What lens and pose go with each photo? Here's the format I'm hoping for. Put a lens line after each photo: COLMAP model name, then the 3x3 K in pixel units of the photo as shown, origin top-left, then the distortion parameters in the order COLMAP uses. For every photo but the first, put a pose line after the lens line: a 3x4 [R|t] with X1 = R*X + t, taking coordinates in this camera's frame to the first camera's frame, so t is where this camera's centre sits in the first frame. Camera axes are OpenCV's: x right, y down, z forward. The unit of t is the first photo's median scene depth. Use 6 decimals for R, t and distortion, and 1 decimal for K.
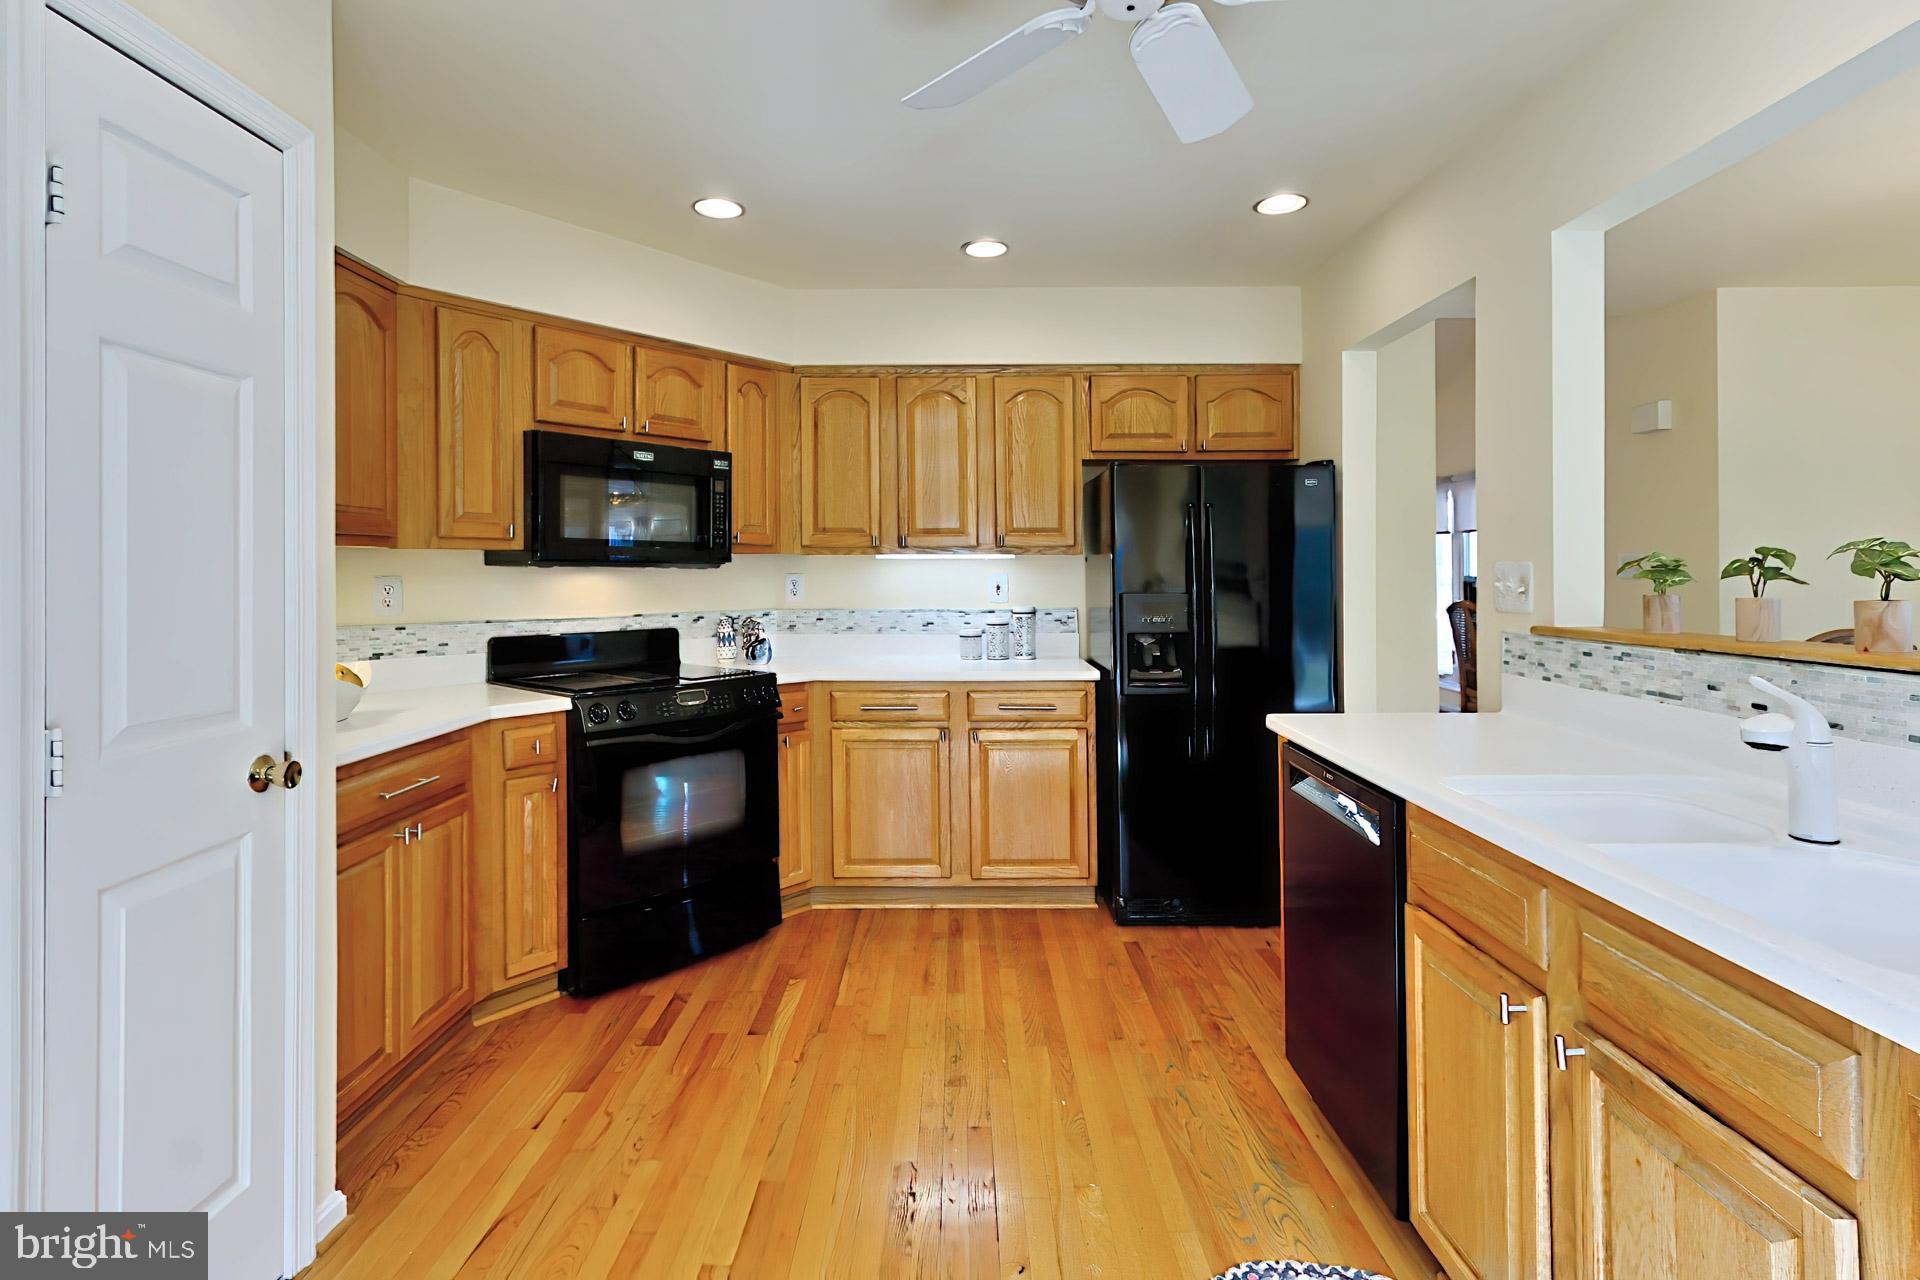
lens RADIAL K [[922.8, 0, 964.0], [0, 922.8, 578.0], [0, 0, 1]] dist [-0.000921, 0.013543]
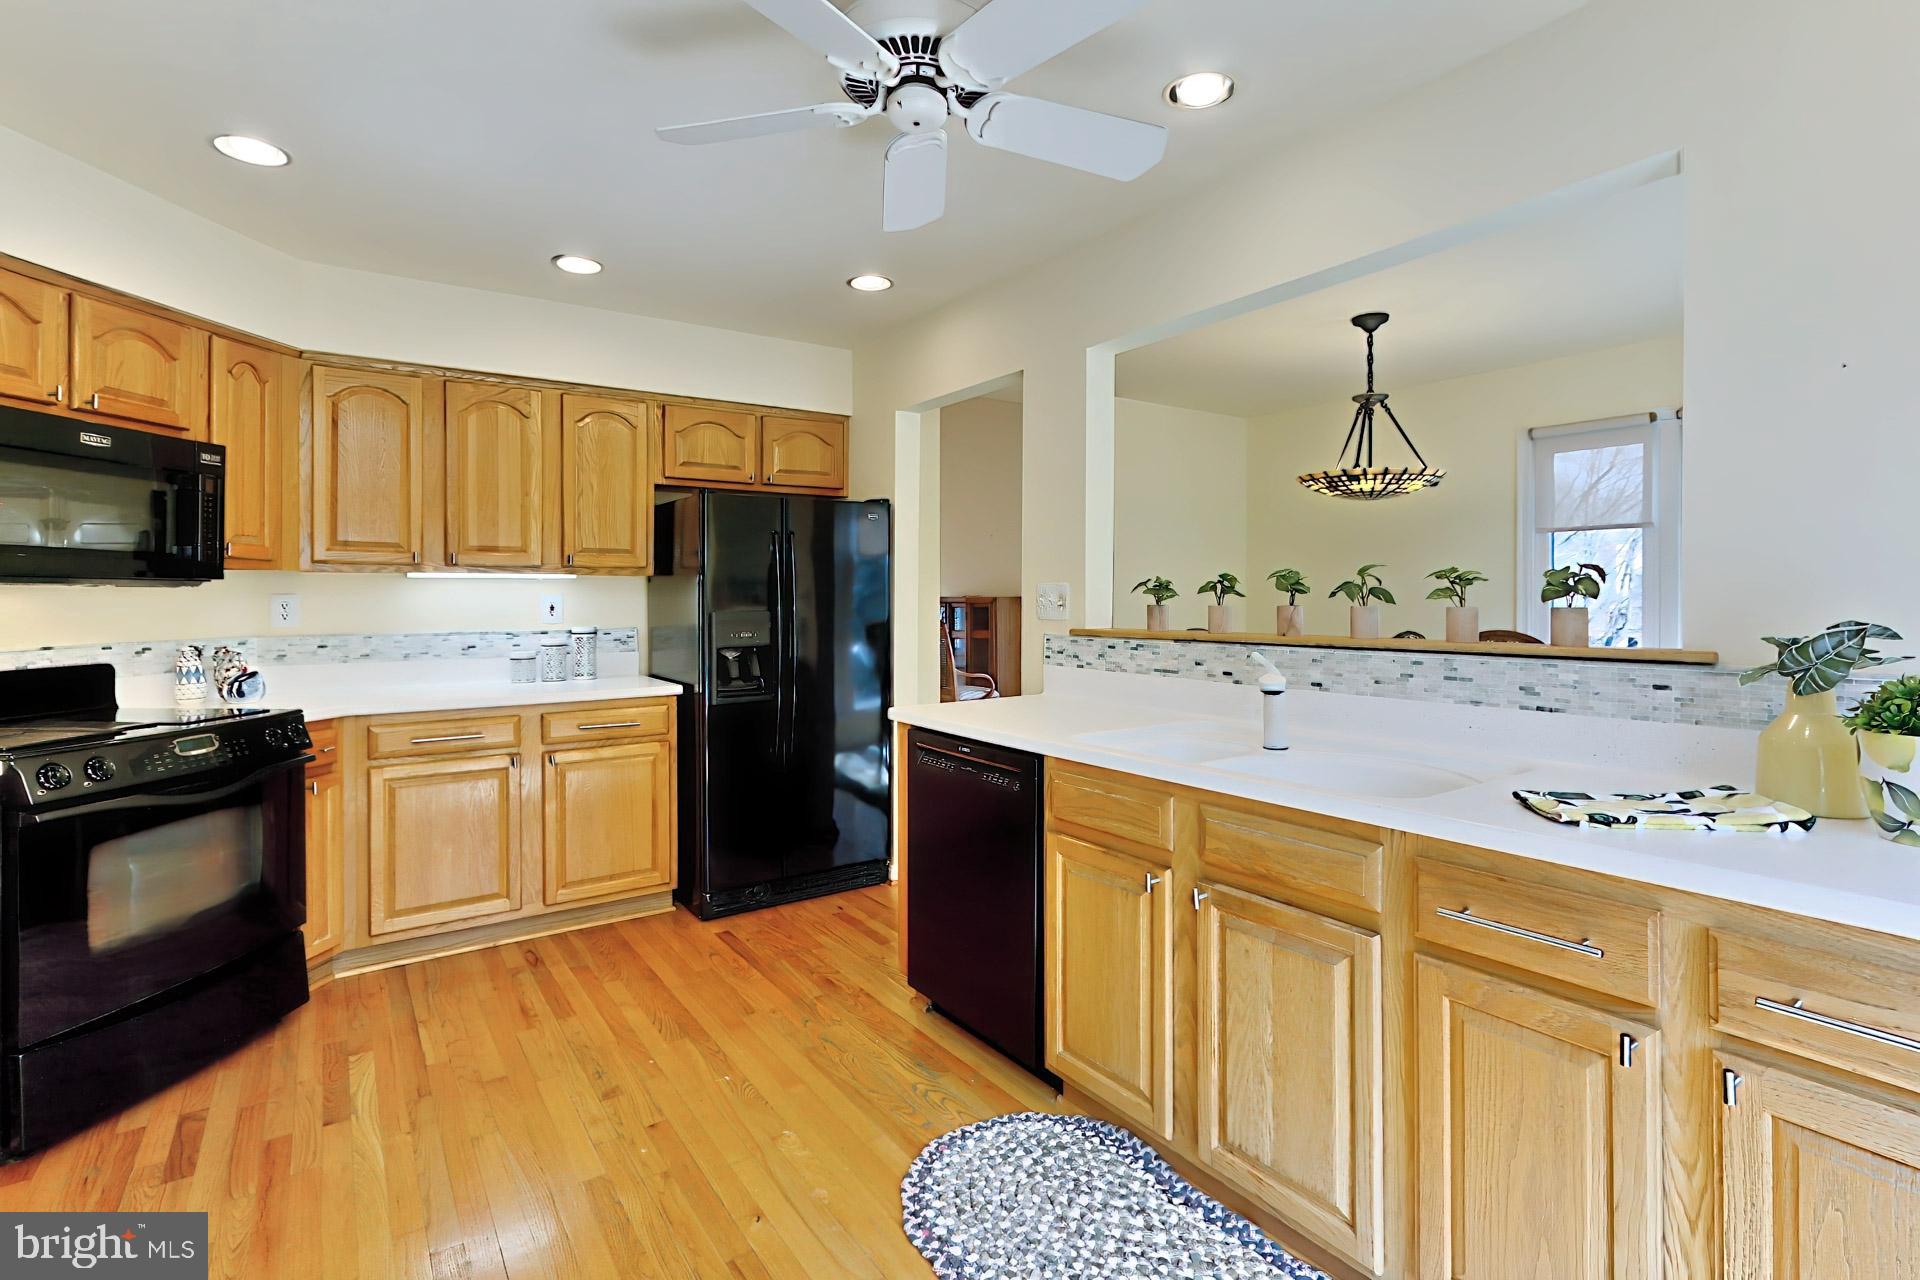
lens RADIAL K [[884.4, 0, 899.6], [0, 884.4, 607.6], [0, 0, 1]] dist [0.013207, 0.000352]
pose [[0.843853, -0.006903, 0.536530, -0.181688], [0.003714, 0.999968, 0.007023, 0.005314], [-0.536561, -0.003934, 0.843852, 0.007668]]
